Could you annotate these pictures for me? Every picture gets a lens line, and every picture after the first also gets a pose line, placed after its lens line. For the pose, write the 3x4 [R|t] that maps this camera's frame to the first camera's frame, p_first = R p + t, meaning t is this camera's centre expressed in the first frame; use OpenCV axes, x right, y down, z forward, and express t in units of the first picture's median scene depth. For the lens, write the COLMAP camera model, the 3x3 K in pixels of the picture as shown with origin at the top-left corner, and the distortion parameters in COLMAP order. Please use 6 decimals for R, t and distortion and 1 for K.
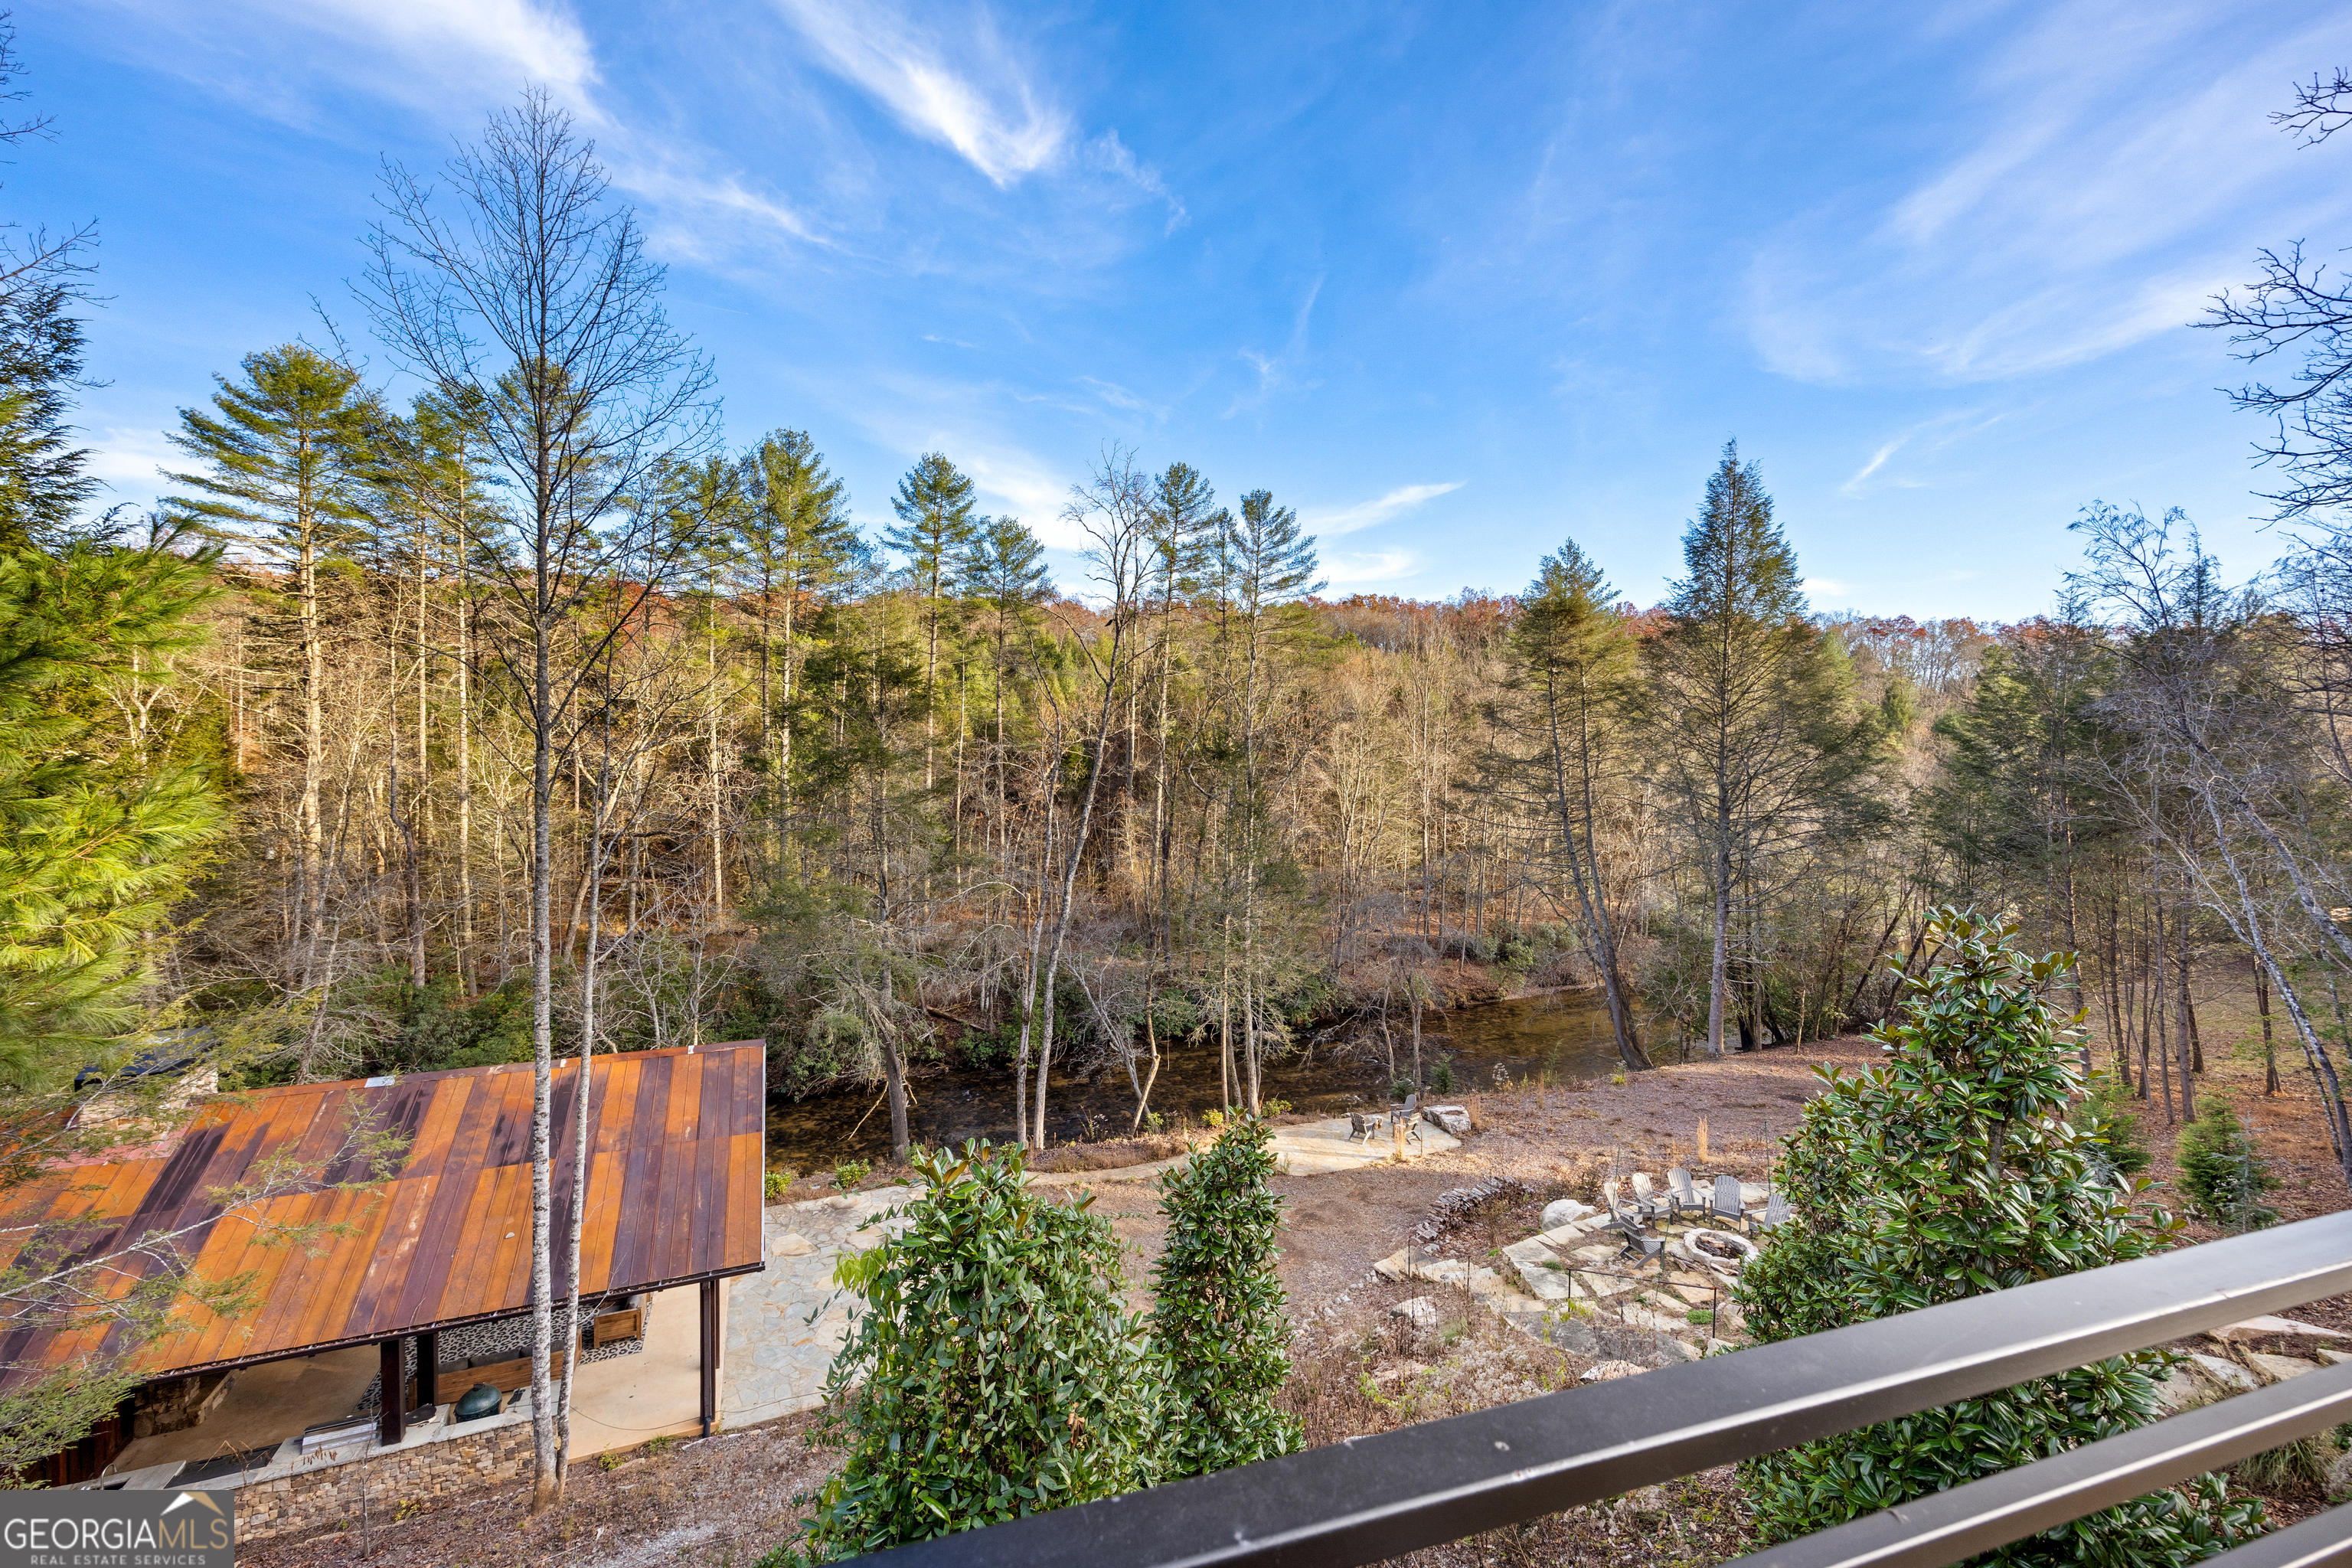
lens RADIAL K [[946.6, 0, 1171.2], [0, 946.6, 791.5], [0, 0, 1]] dist [0.003228, 0.000307]
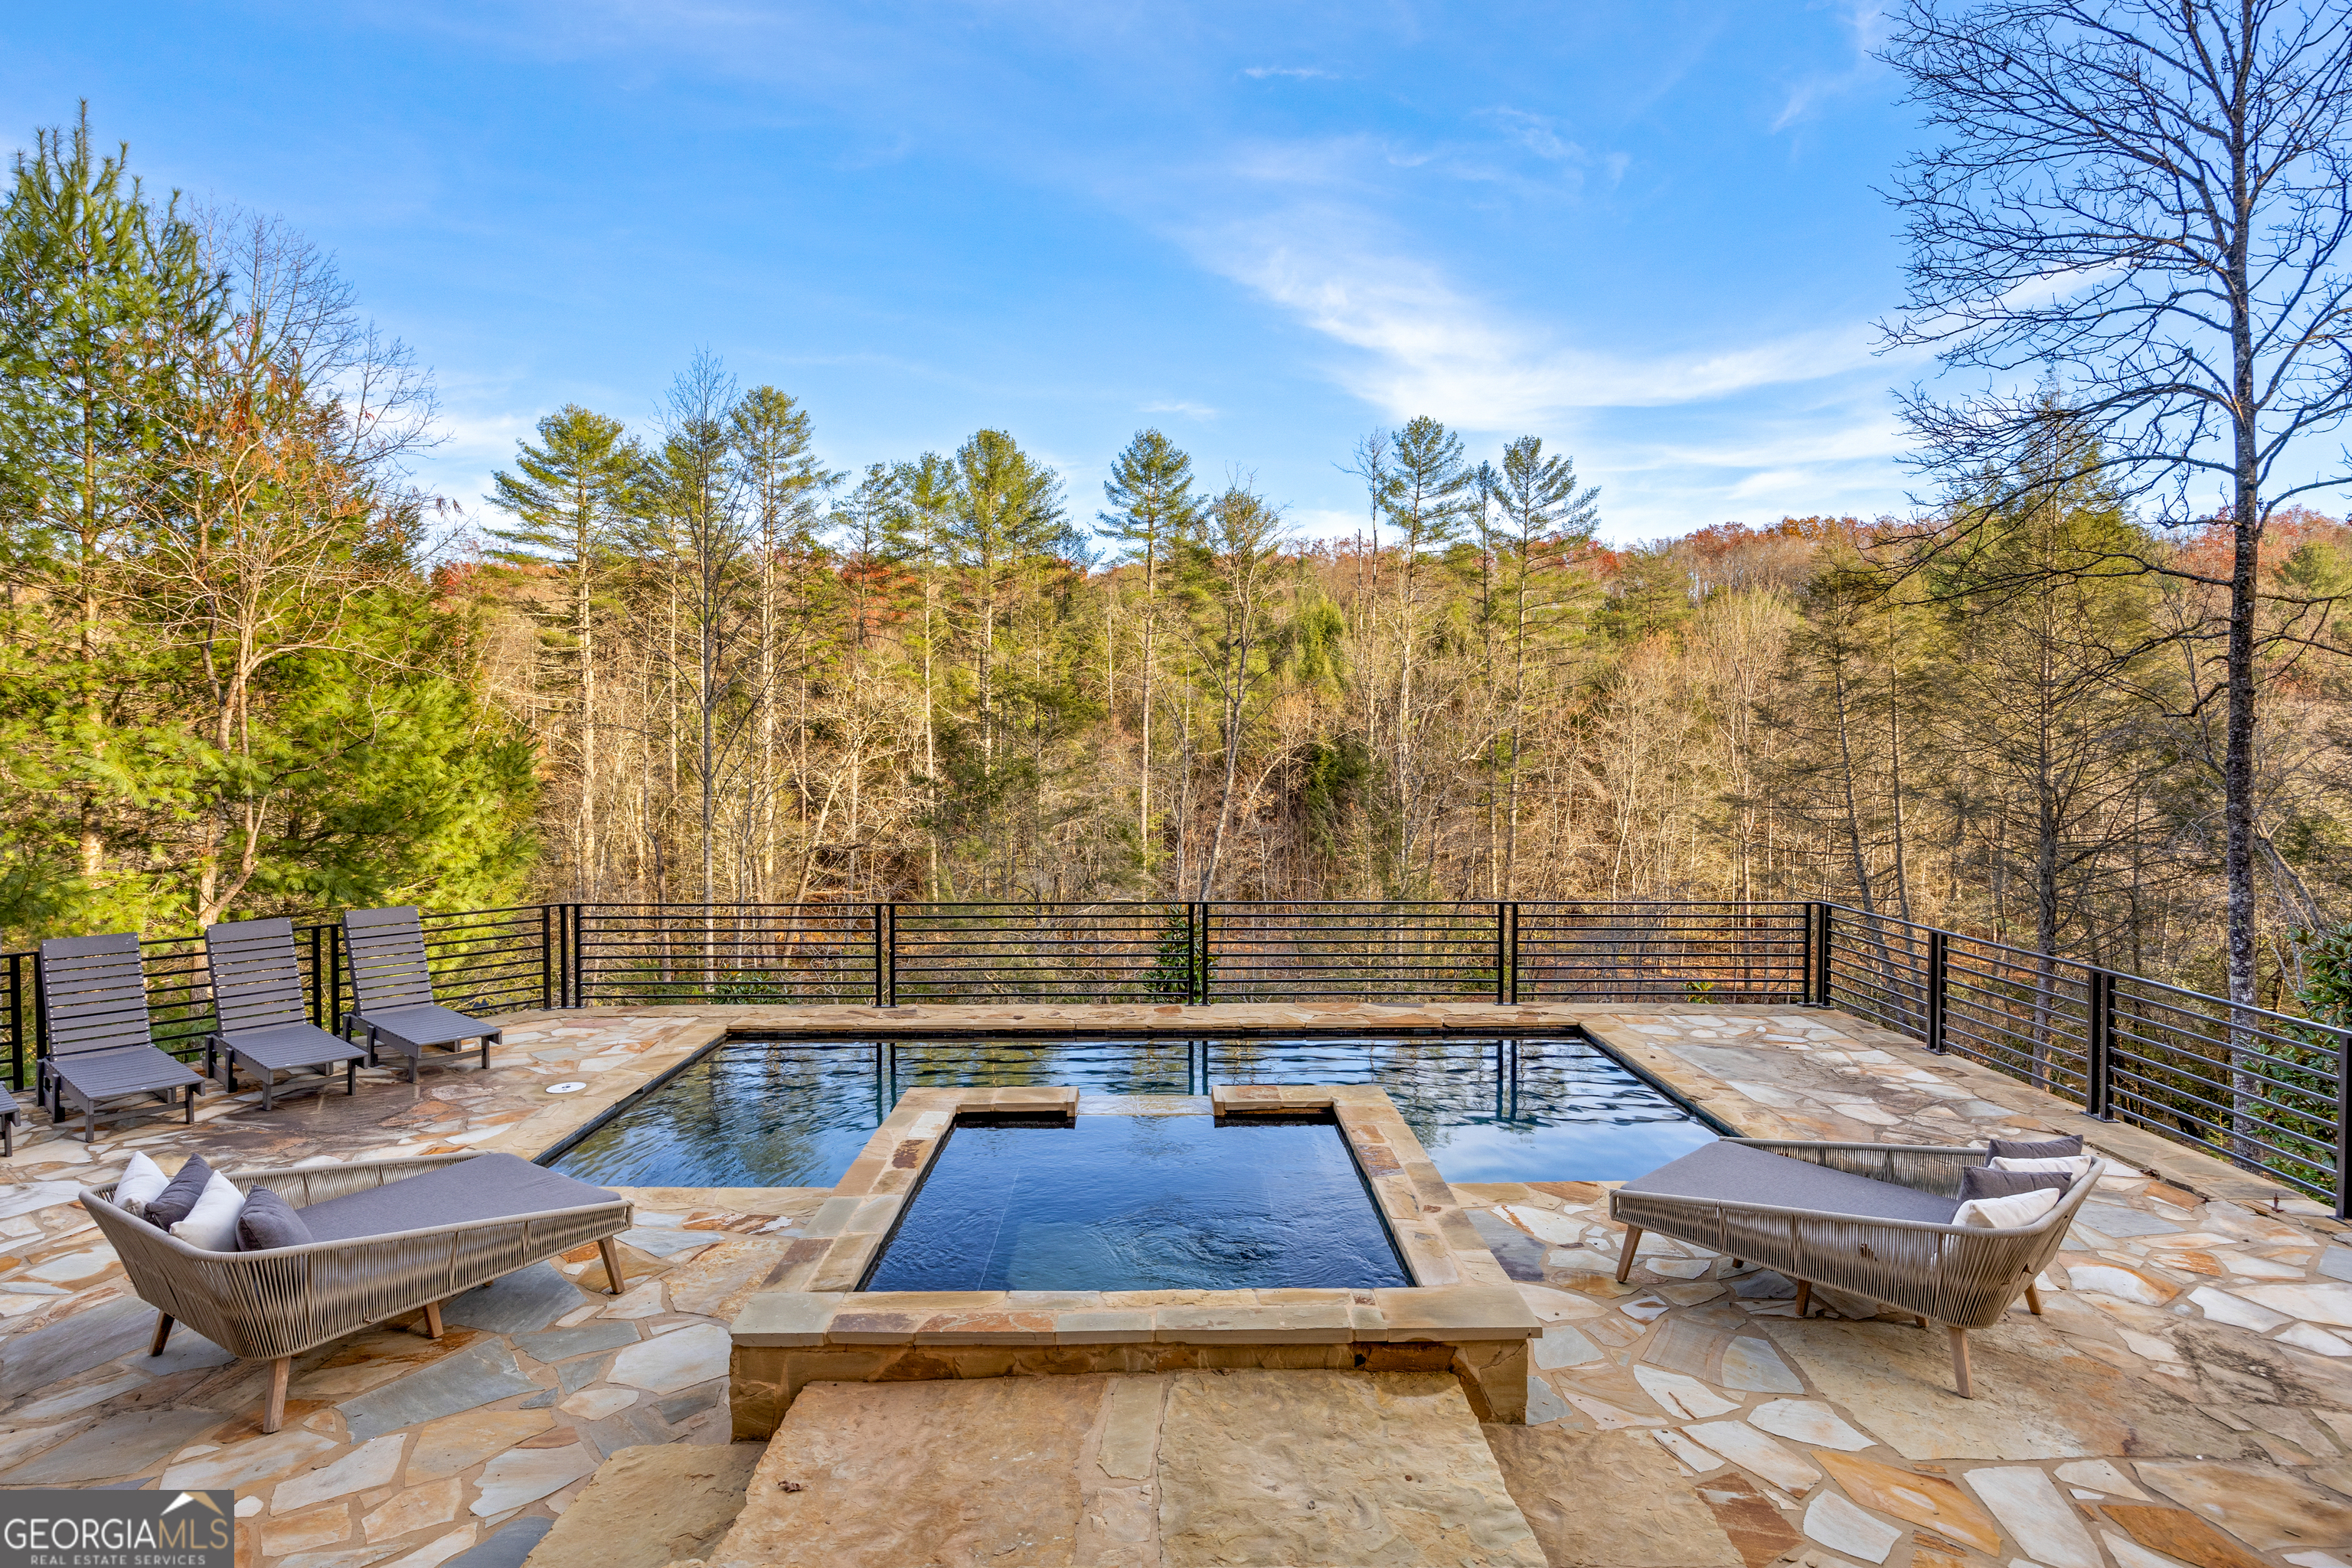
lens RADIAL K [[1279.4, 0, 1178.7], [0, 1279.4, 787.0], [0, 0, 1]] dist [0.001578, 0.000095]
pose [[0.956470, -0.004872, -0.291792, 0.133341], [0.002586, 0.999963, -0.008219, -0.005330], [0.291821, 0.007107, 0.956447, -0.158693]]
